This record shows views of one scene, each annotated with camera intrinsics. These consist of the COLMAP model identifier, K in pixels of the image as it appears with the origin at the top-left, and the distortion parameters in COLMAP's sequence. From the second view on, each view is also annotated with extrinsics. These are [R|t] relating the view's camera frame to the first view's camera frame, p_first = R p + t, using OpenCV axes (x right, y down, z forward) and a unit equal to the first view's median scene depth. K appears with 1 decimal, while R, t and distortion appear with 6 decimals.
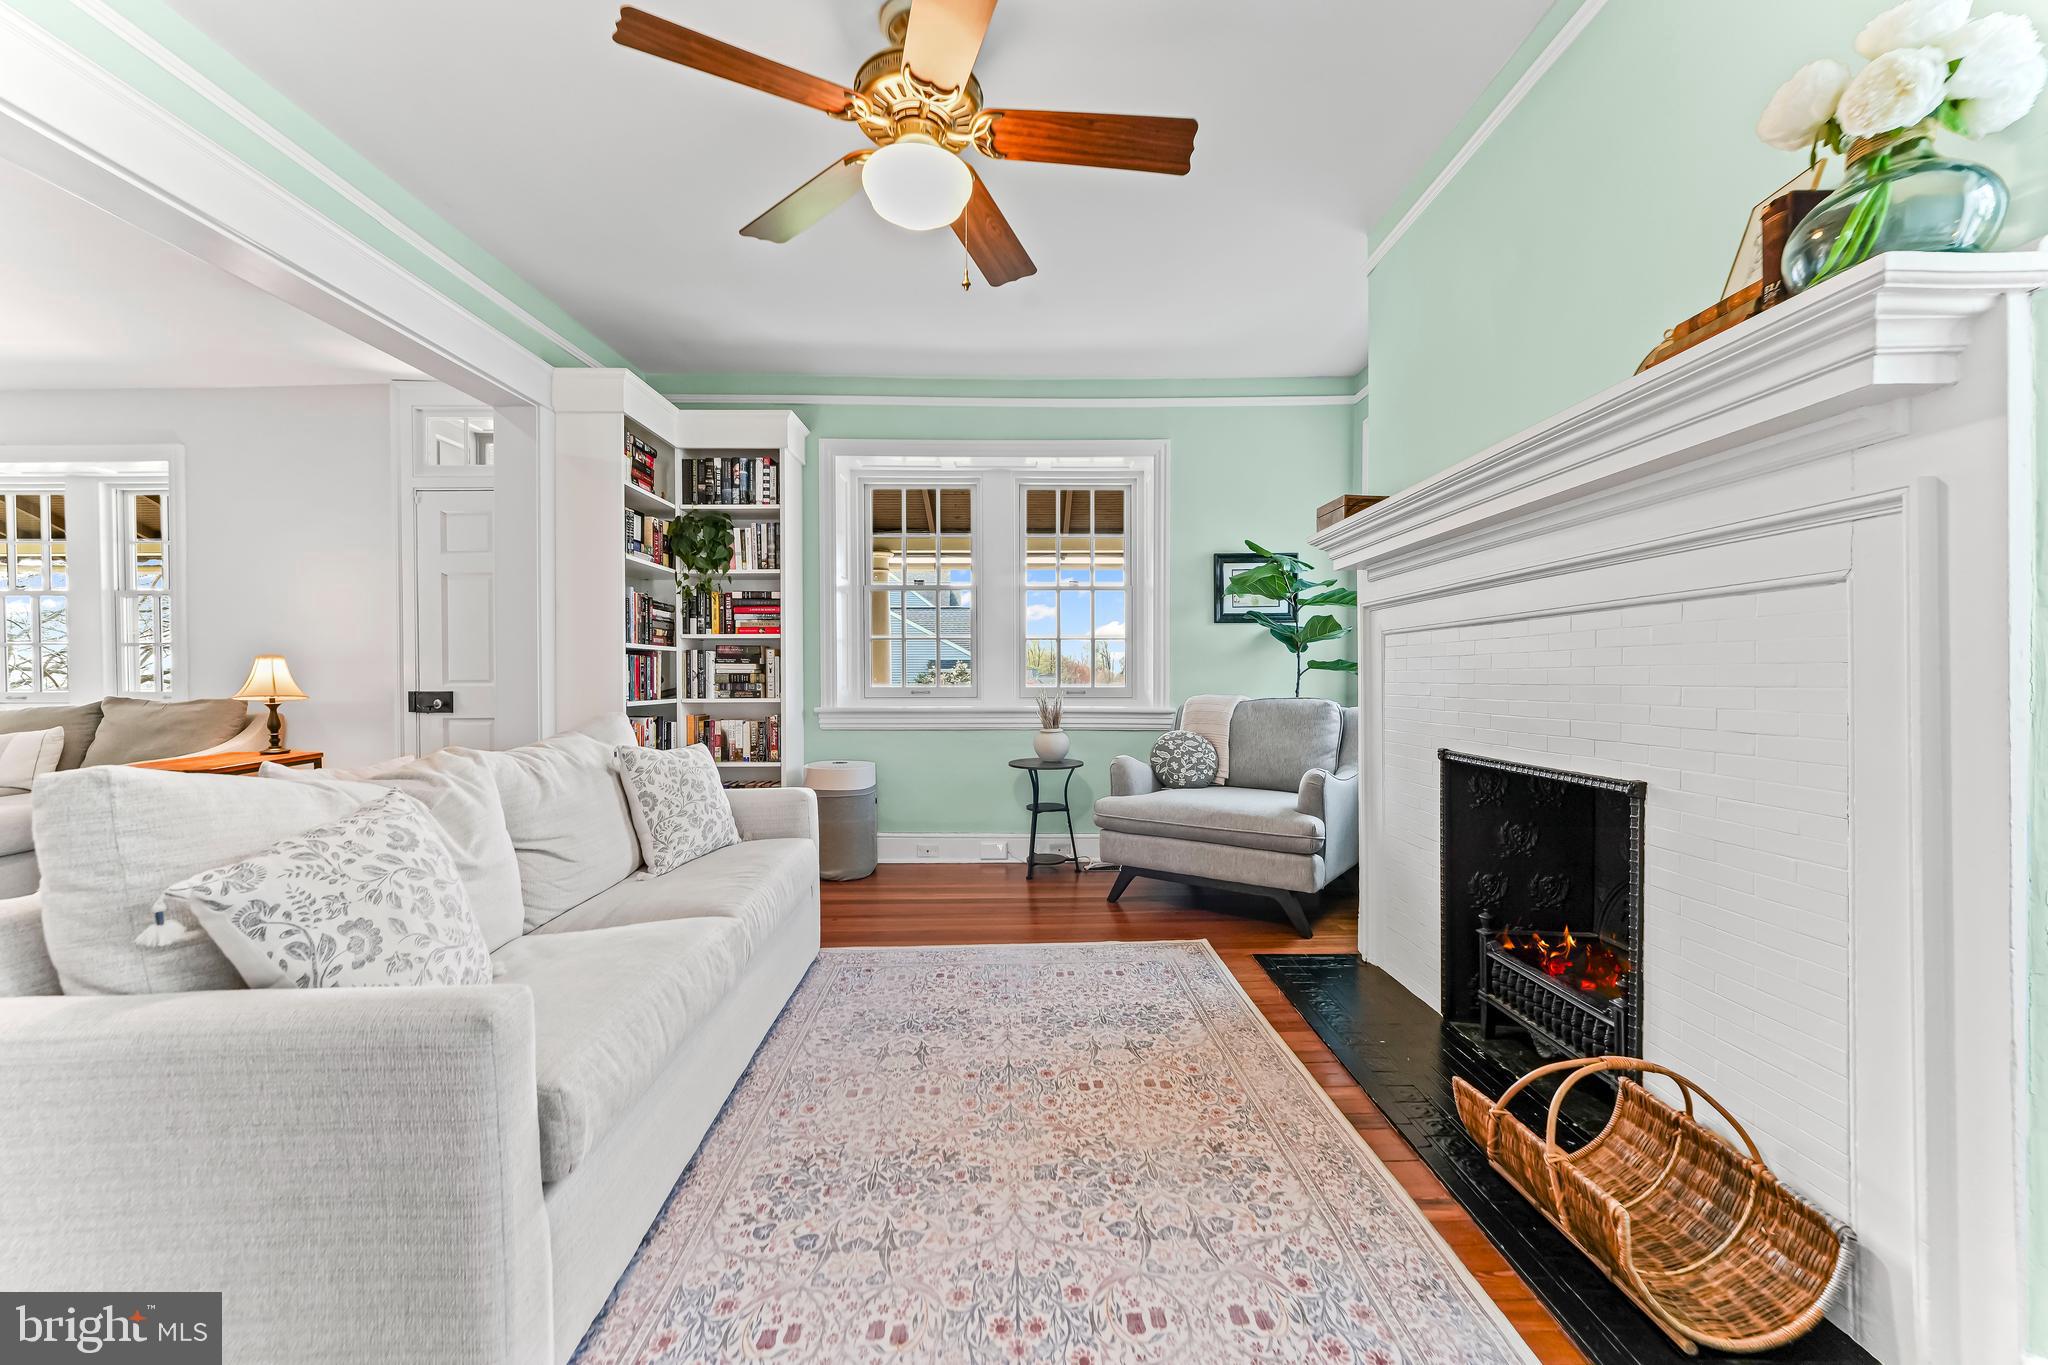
lens RADIAL K [[806.7, 0, 1032.8], [0, 806.7, 688.5], [0, 0, 1]] dist [0.000936, 0.000006]
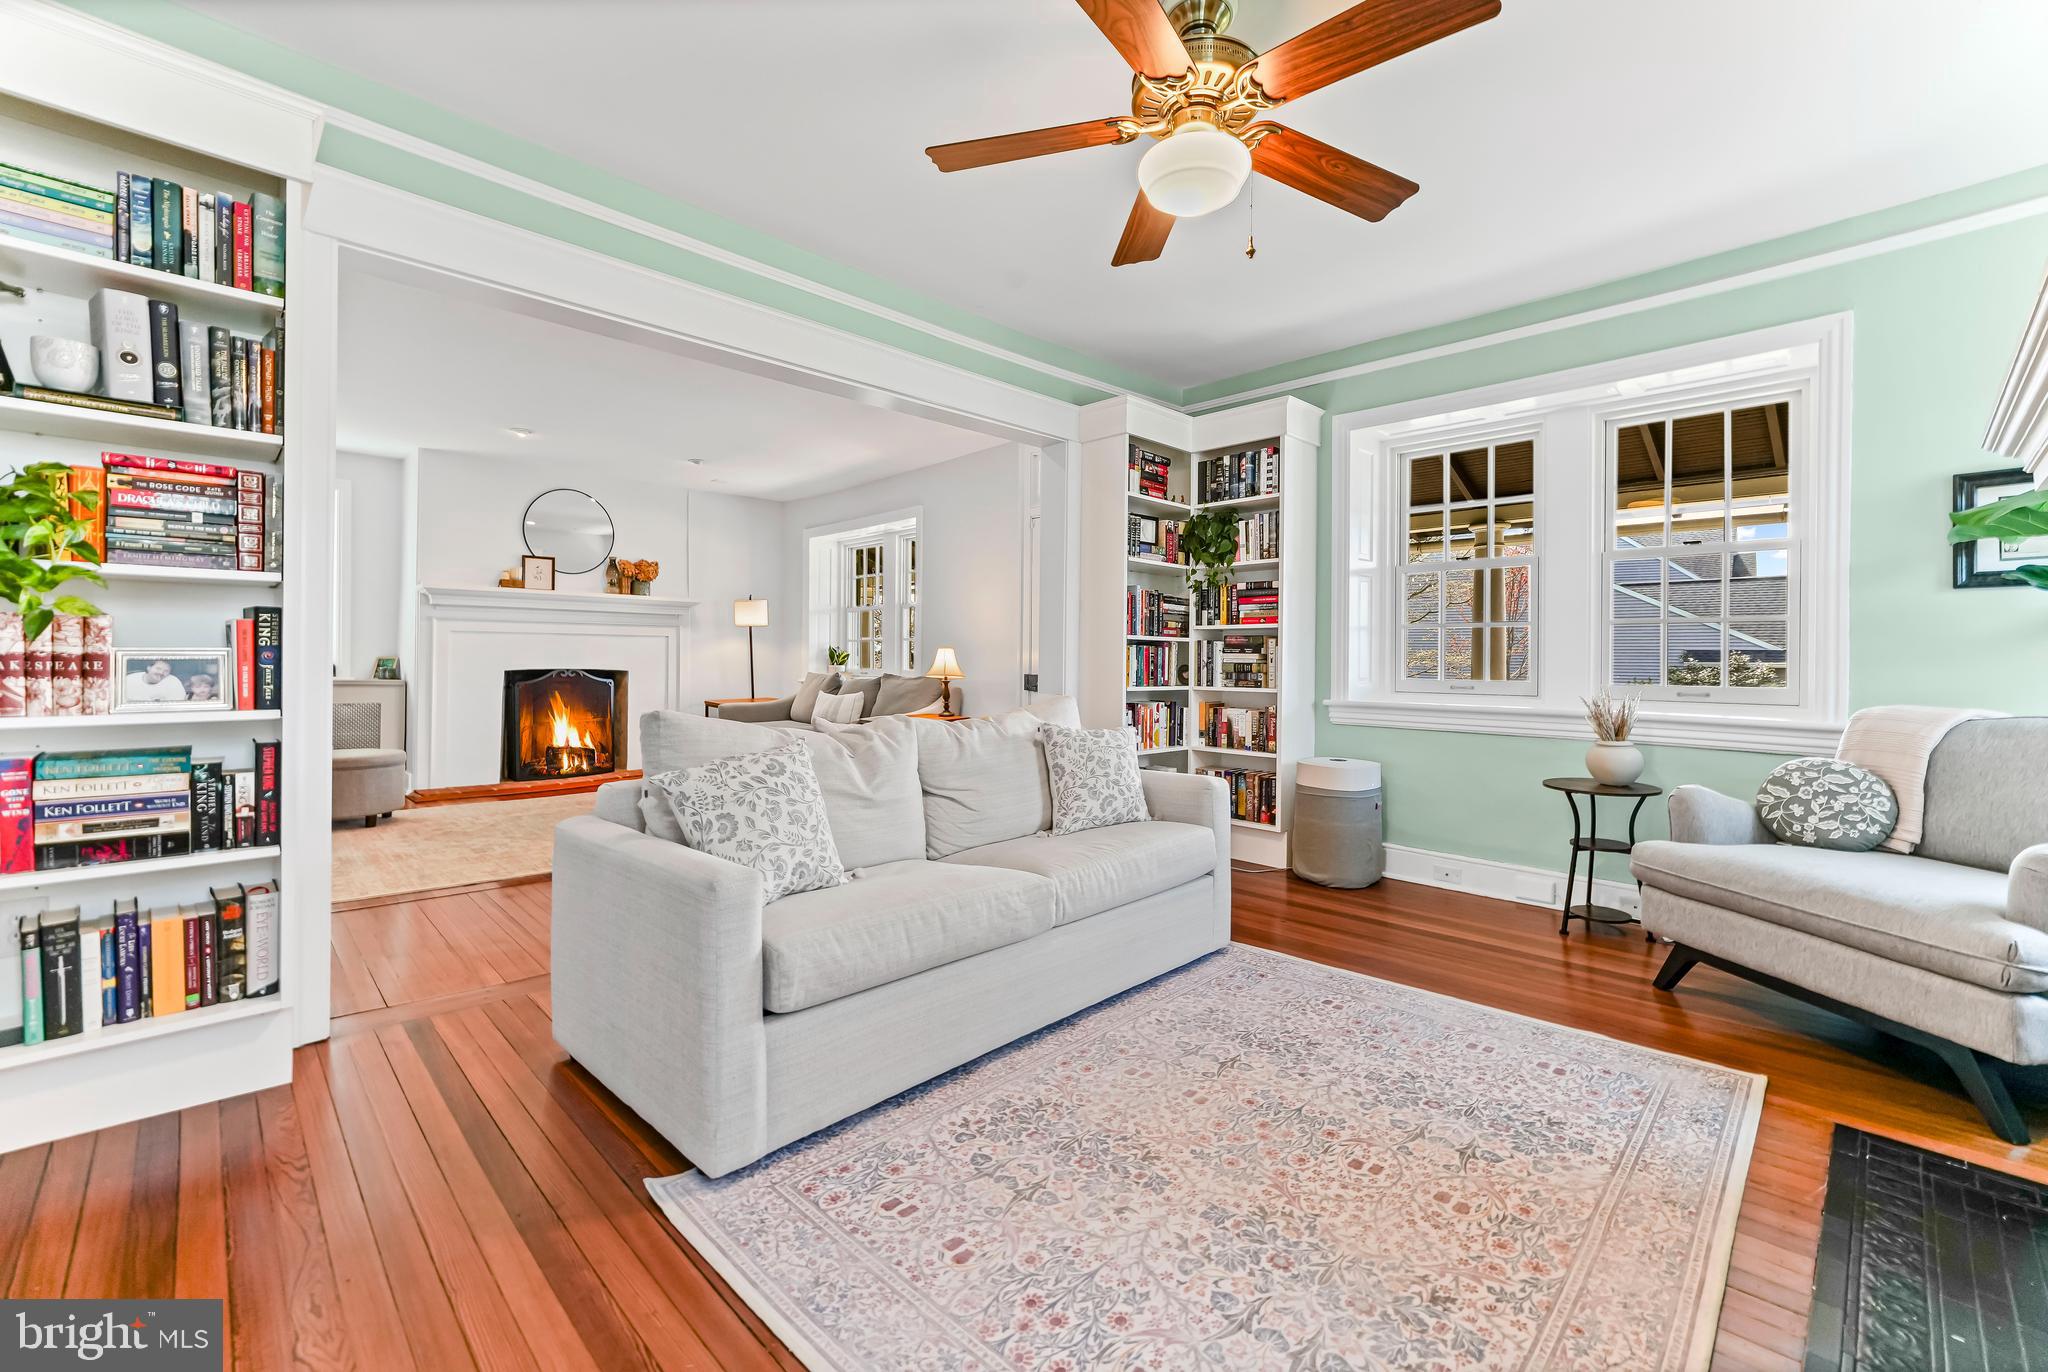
lens RADIAL K [[839.2, 0, 1030.4], [0, 839.2, 661.6], [0, 0, 1]] dist [0.002190, 0.000062]
pose [[0.703492, 0.009440, -0.710641, 0.225937], [-0.023709, 0.999667, -0.010192, -0.003779], [0.710308, 0.024018, 0.703481, 0.072198]]
